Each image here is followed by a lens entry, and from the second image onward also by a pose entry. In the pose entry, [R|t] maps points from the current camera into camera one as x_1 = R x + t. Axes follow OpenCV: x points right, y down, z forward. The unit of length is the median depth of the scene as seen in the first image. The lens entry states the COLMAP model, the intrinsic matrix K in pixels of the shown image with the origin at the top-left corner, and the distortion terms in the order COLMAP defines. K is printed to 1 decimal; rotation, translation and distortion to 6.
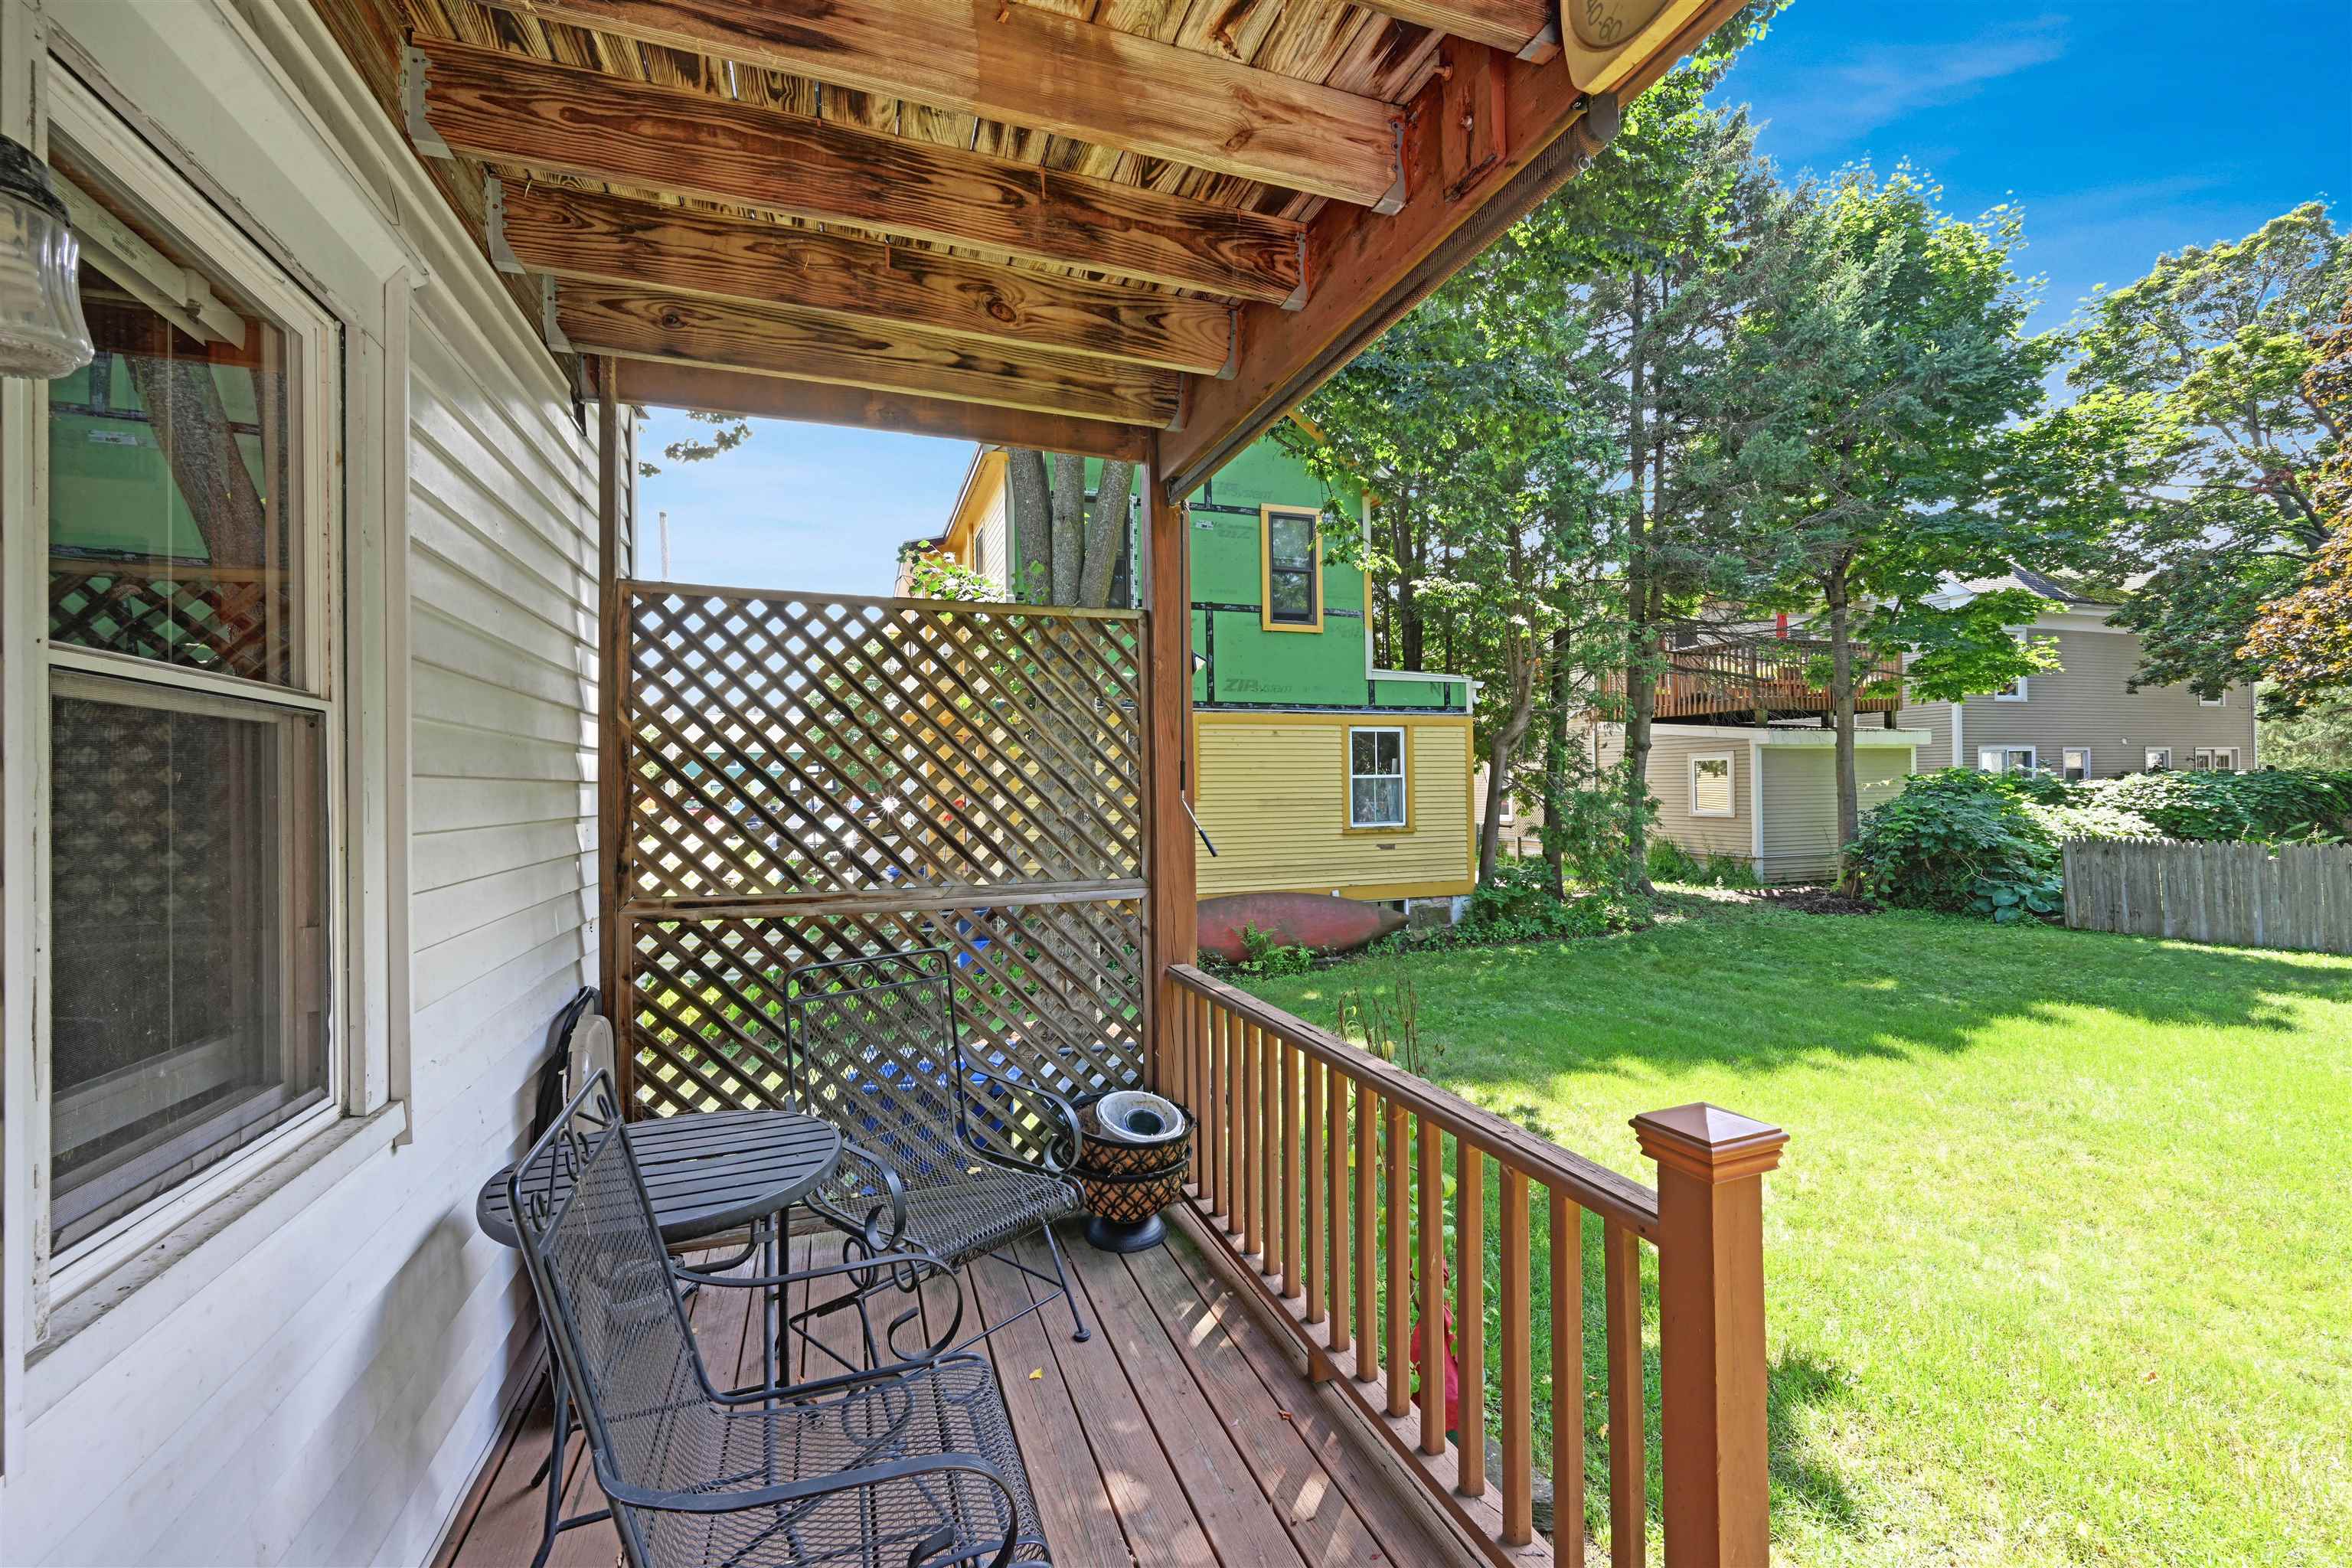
lens RADIAL K [[961.3, 0, 1177.0], [0, 961.3, 773.2], [0, 0, 1]] dist [0.000328, -0.000094]
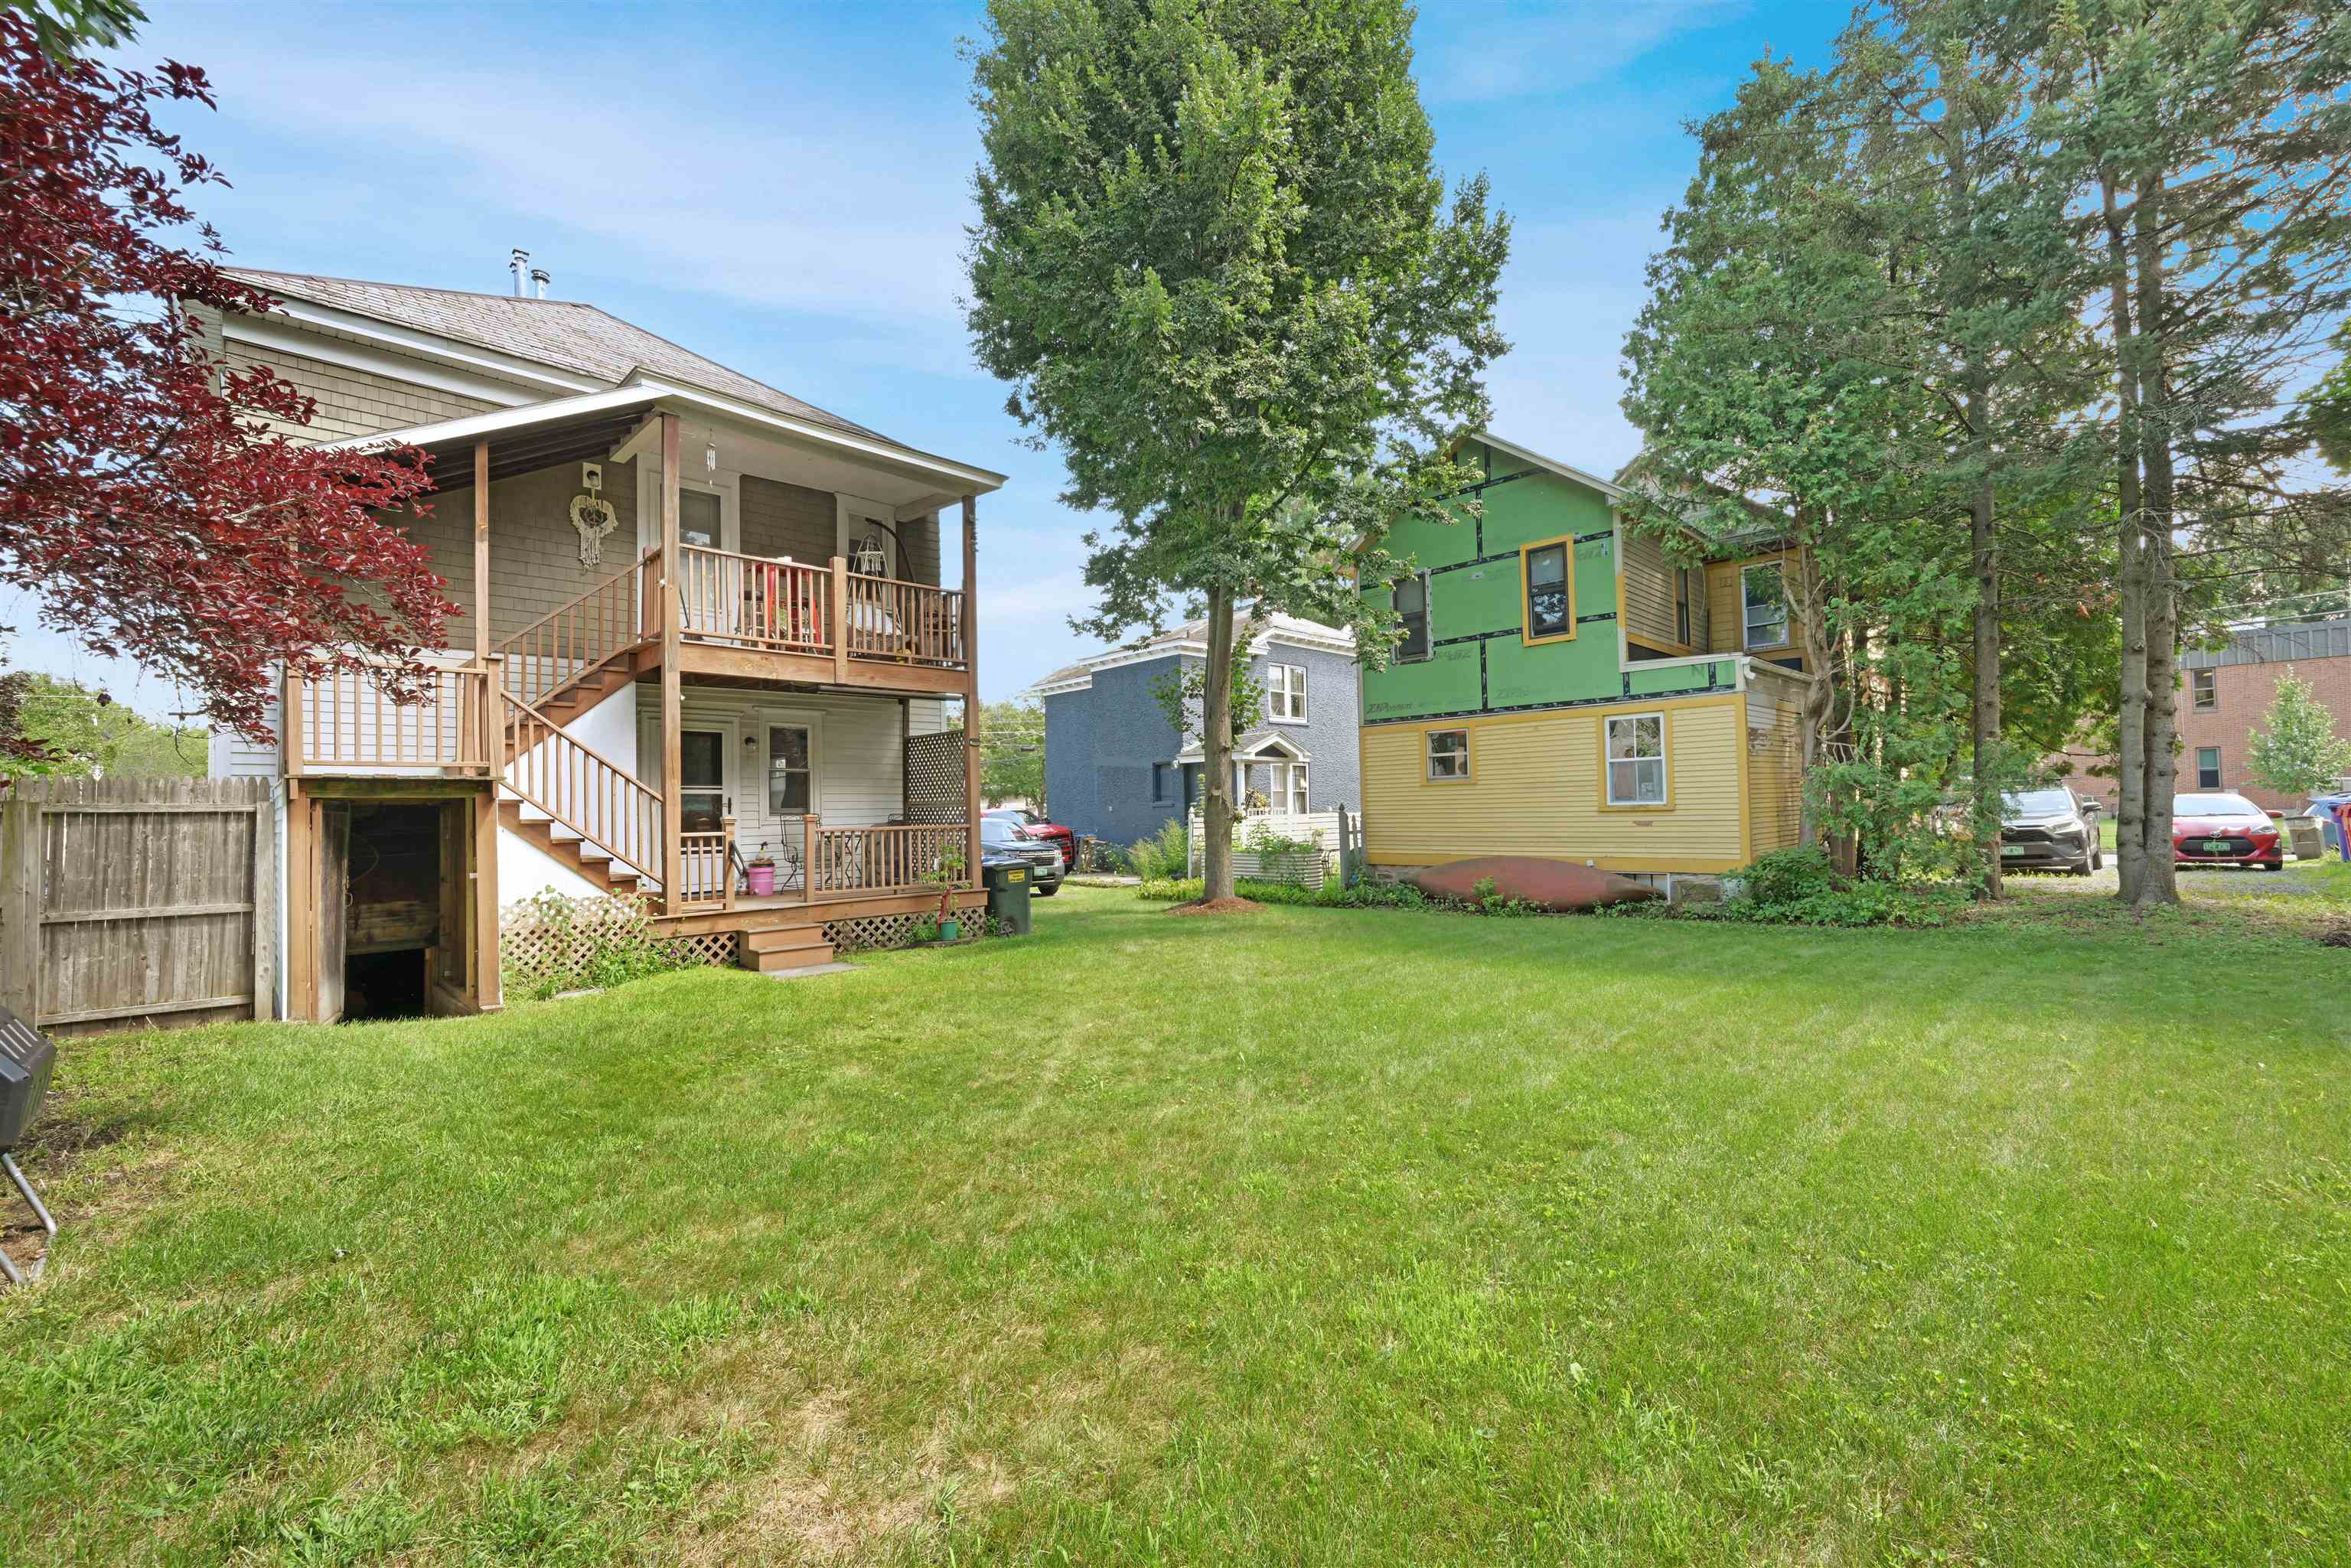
lens RADIAL K [[925.9, 0, 1175.5], [0, 925.9, 784.0], [0, 0, 1]] dist [-0.000948, -0.000070]
pose [[0.405735, -0.018582, -0.913802, 0.967039], [0.032268, 0.999461, -0.005996, 0.020920], [0.913421, -0.027053, 0.406116, 0.093697]]
